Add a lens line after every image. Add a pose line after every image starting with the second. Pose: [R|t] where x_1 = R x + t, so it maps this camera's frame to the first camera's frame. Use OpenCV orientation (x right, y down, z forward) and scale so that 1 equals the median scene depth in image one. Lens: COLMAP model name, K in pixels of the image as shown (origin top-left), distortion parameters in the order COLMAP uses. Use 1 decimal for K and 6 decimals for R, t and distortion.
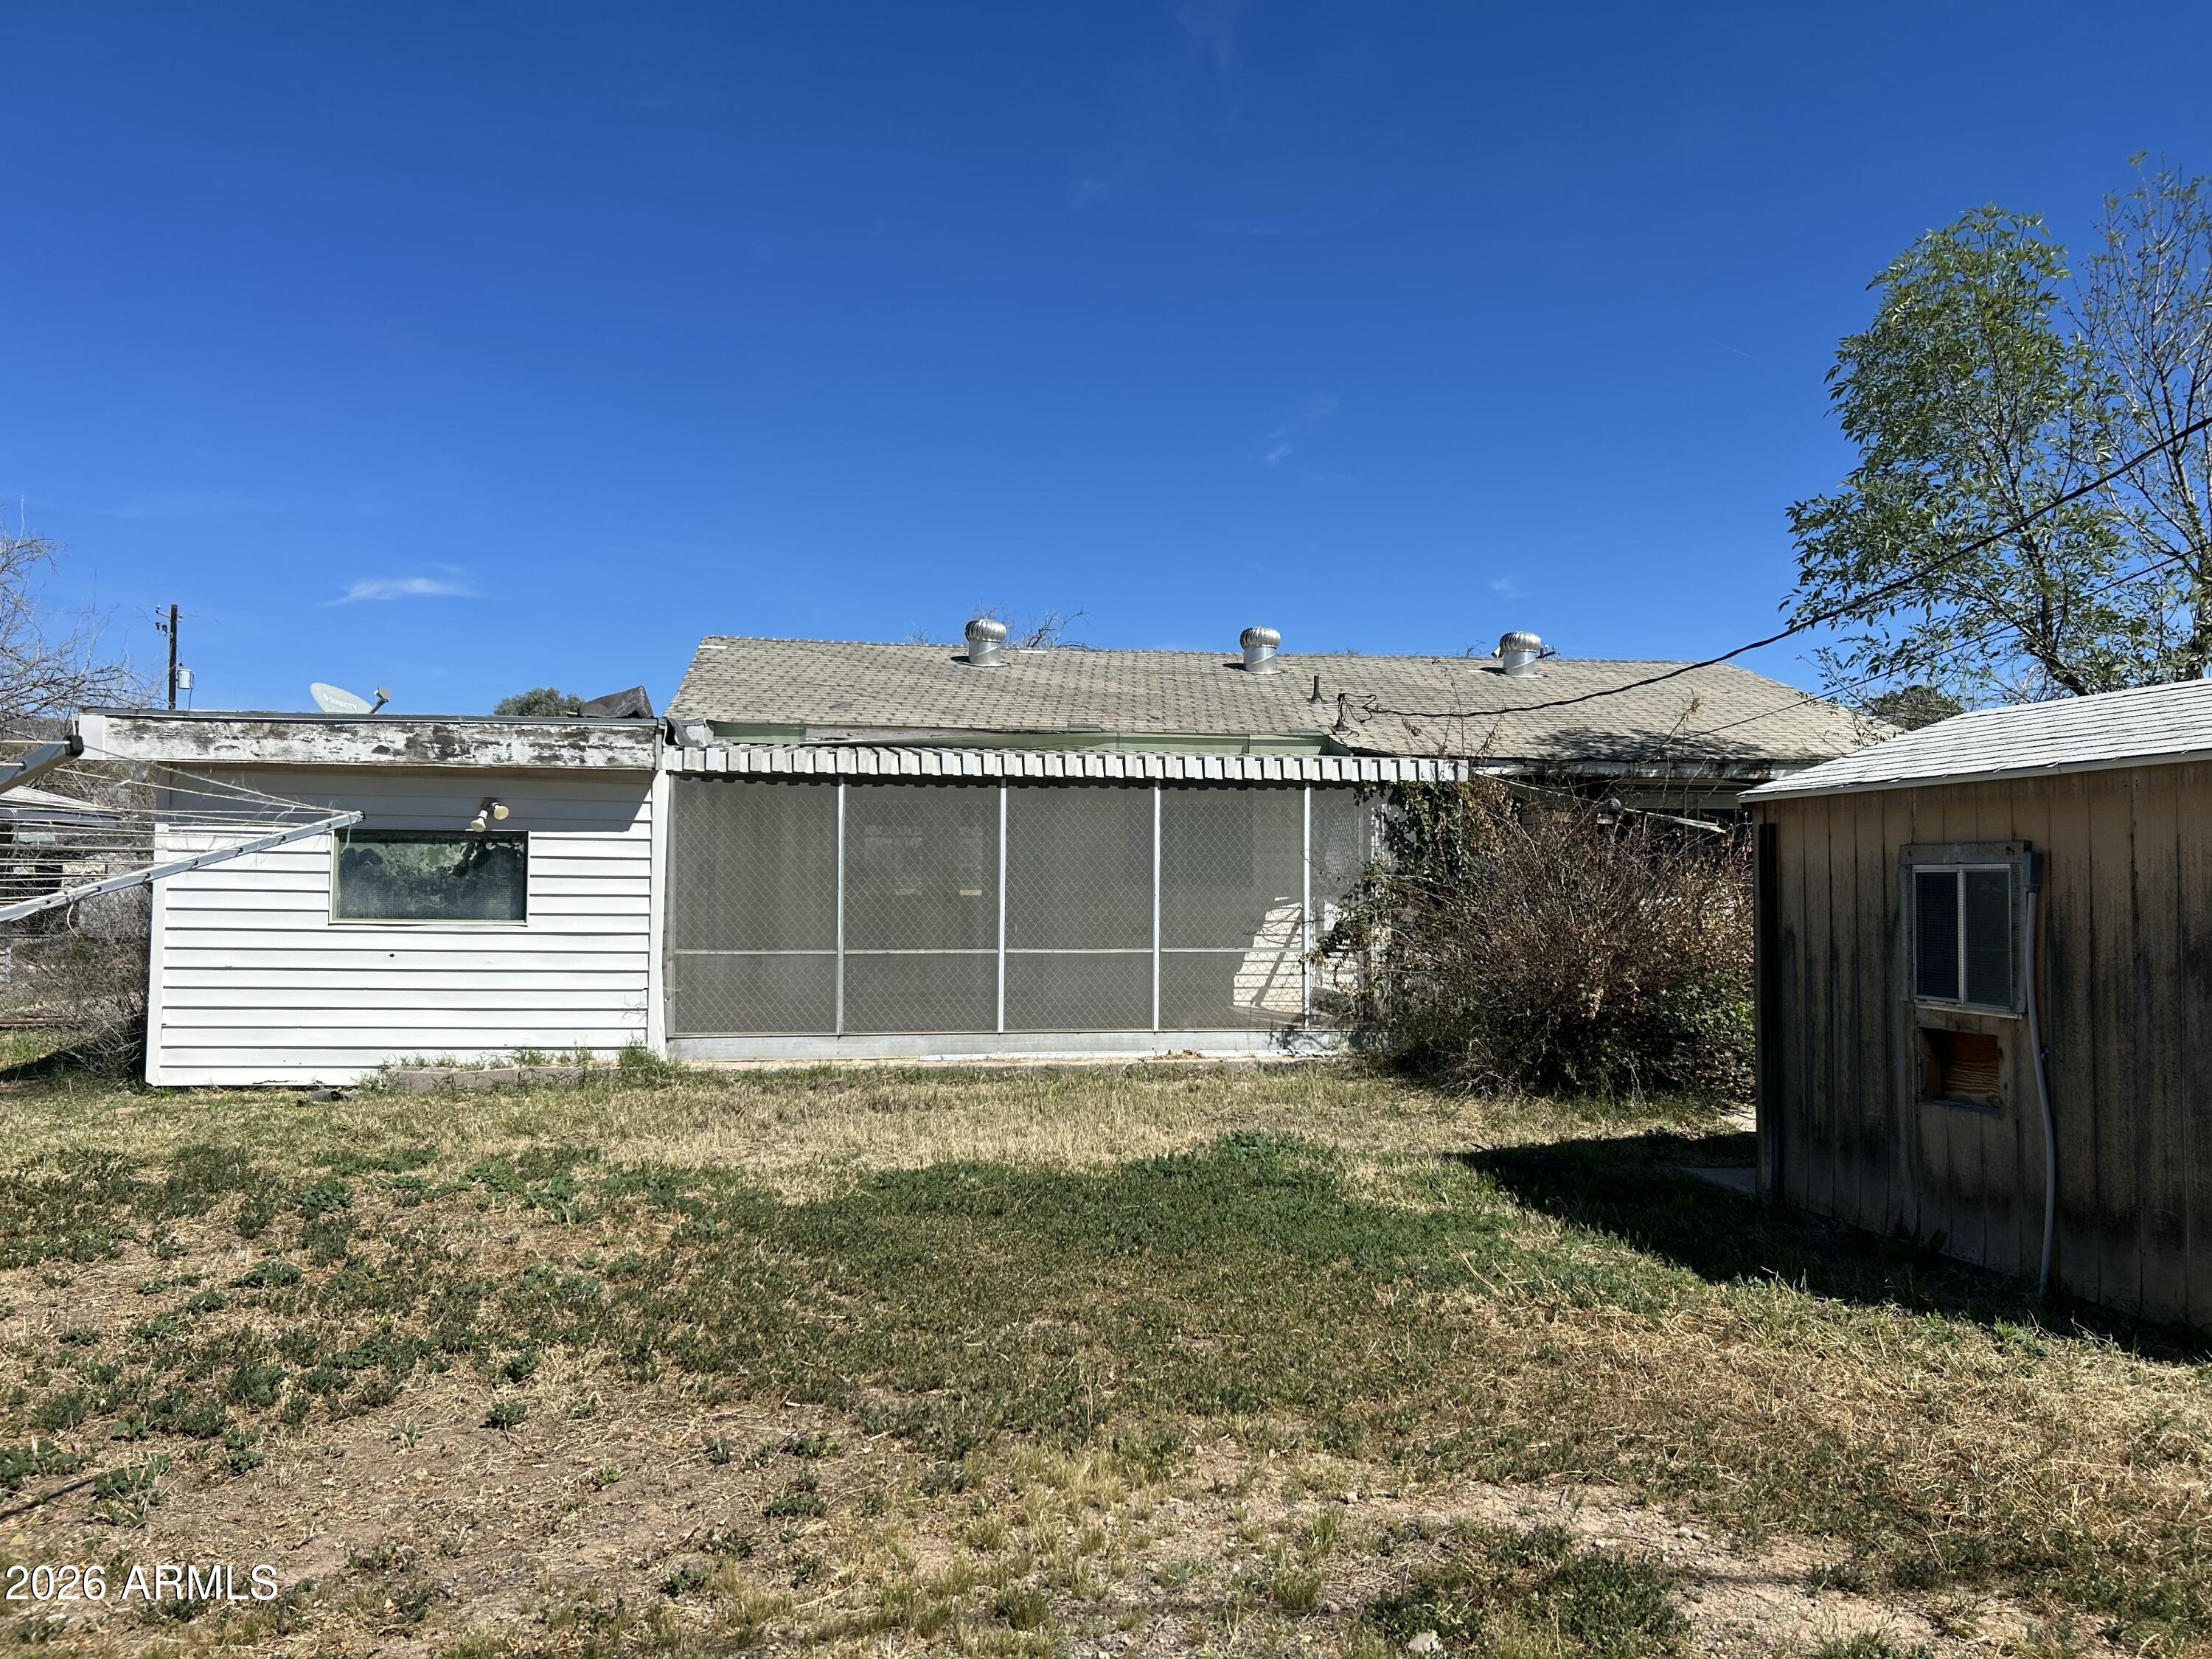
lens RADIAL K [[1650.5, 0, 1067.0], [0, 1650.5, 834.2], [0, 0, 1]] dist [-0.006572, -0.003717]
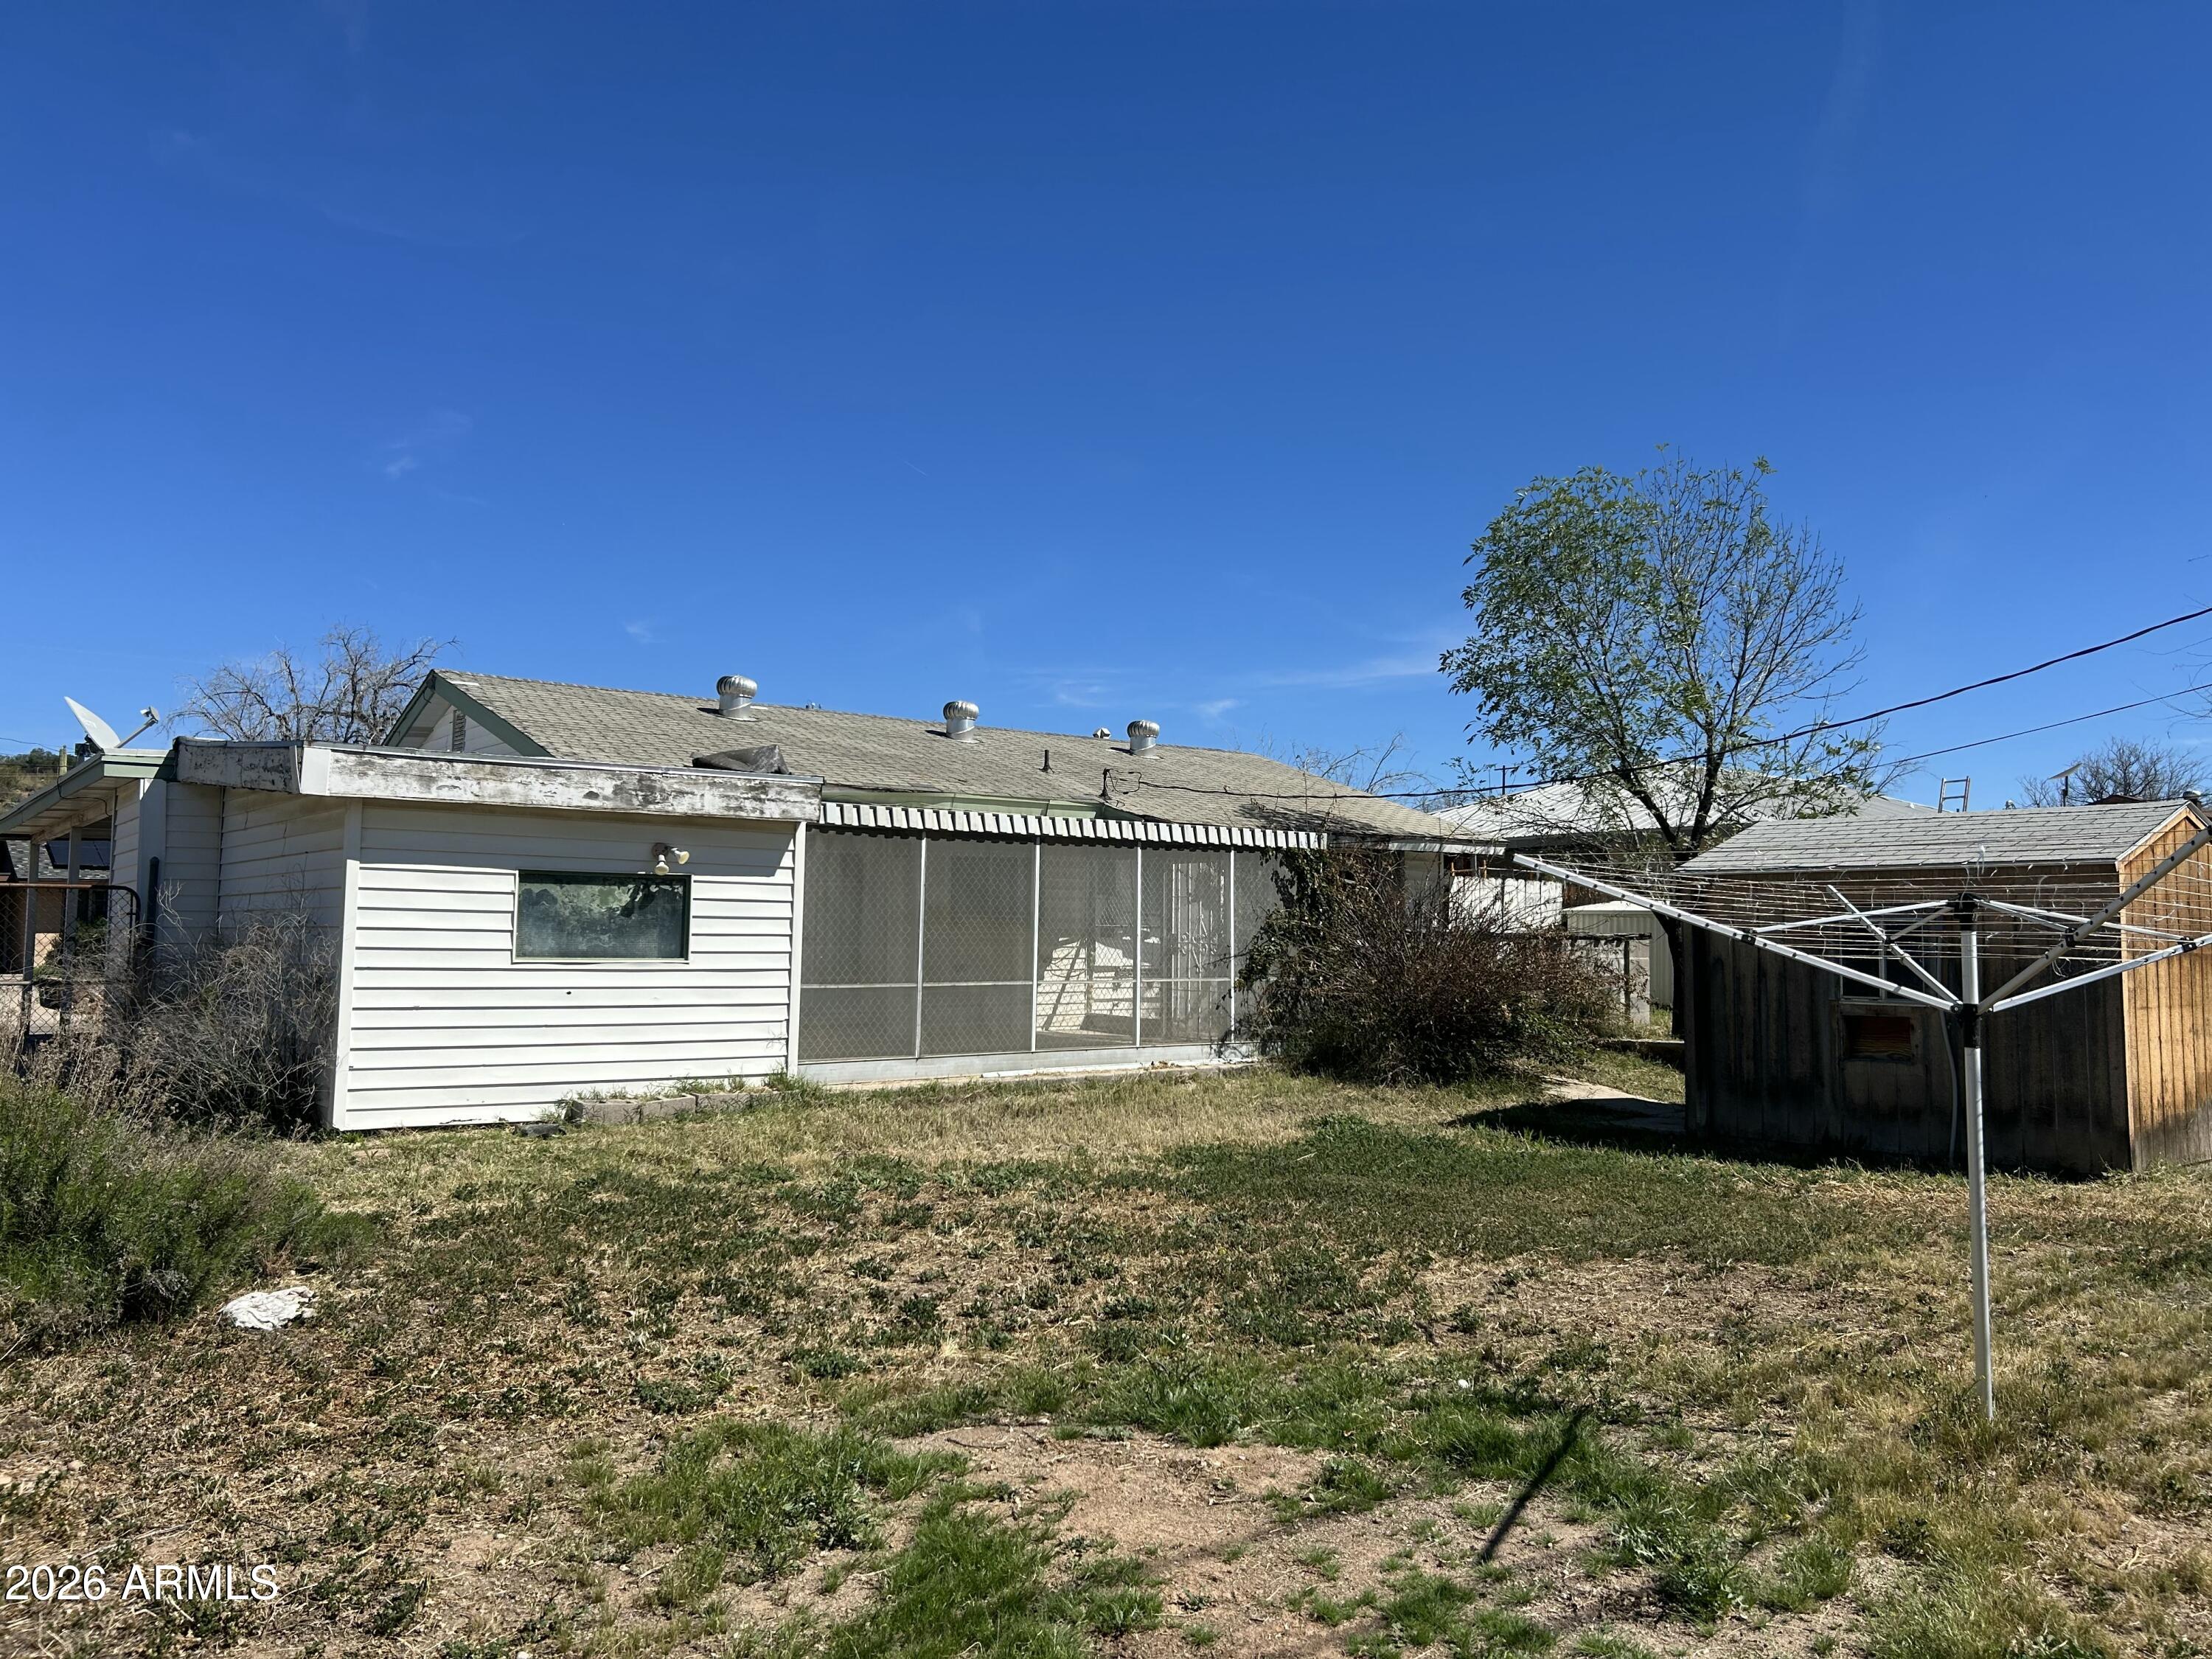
lens RADIAL K [[1680.5, 0, 1106.0], [0, 1680.5, 829.5], [0, 0, 1]] dist [0.006537, 0.002291]
pose [[0.874894, 0.031708, 0.483275, -0.627719], [-0.019141, 0.999339, -0.030917, -0.002741], [-0.483936, 0.017799, 0.874922, -0.087513]]
